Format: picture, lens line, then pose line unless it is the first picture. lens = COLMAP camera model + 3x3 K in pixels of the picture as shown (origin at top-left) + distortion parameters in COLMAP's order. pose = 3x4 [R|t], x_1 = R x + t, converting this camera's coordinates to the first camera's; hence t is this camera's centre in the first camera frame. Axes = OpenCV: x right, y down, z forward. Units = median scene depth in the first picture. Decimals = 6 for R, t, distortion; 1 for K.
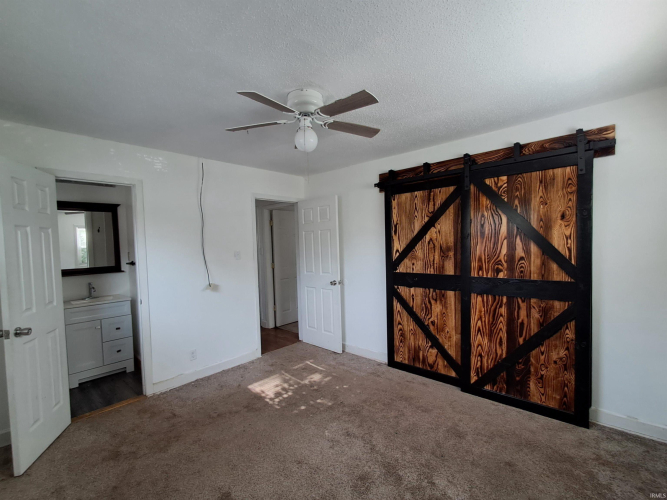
lens RADIAL K [[304.6, 0, 328.6], [0, 304.6, 256.7], [0, 0, 1]] dist [-0.002713, 0.005447]
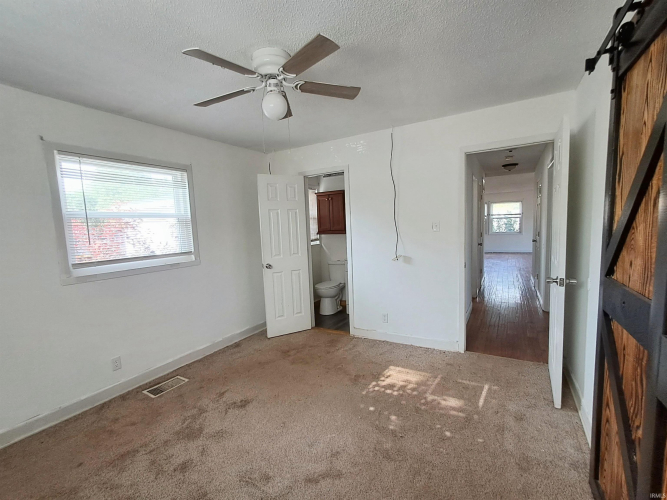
lens RADIAL K [[304.6, 0, 328.6], [0, 304.6, 256.7], [0, 0, 1]] dist [-0.002713, 0.005447]
pose [[0.219484, 0.118234, -0.968425, 0.590925], [-0.005810, 0.992770, 0.119889, -0.028297], [0.975599, -0.020687, 0.218584, 0.618569]]
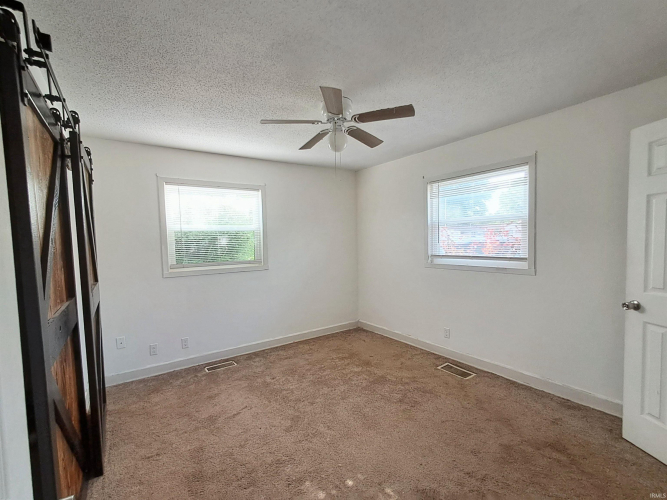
lens RADIAL K [[304.6, 0, 328.6], [0, 304.6, 256.7], [0, 0, 1]] dist [-0.002713, 0.005447]
pose [[-0.973392, 0.041035, 0.225442, -0.181552], [0.062742, 0.993965, 0.089979, -0.039109], [-0.220390, 0.101730, -0.970092, 1.401967]]
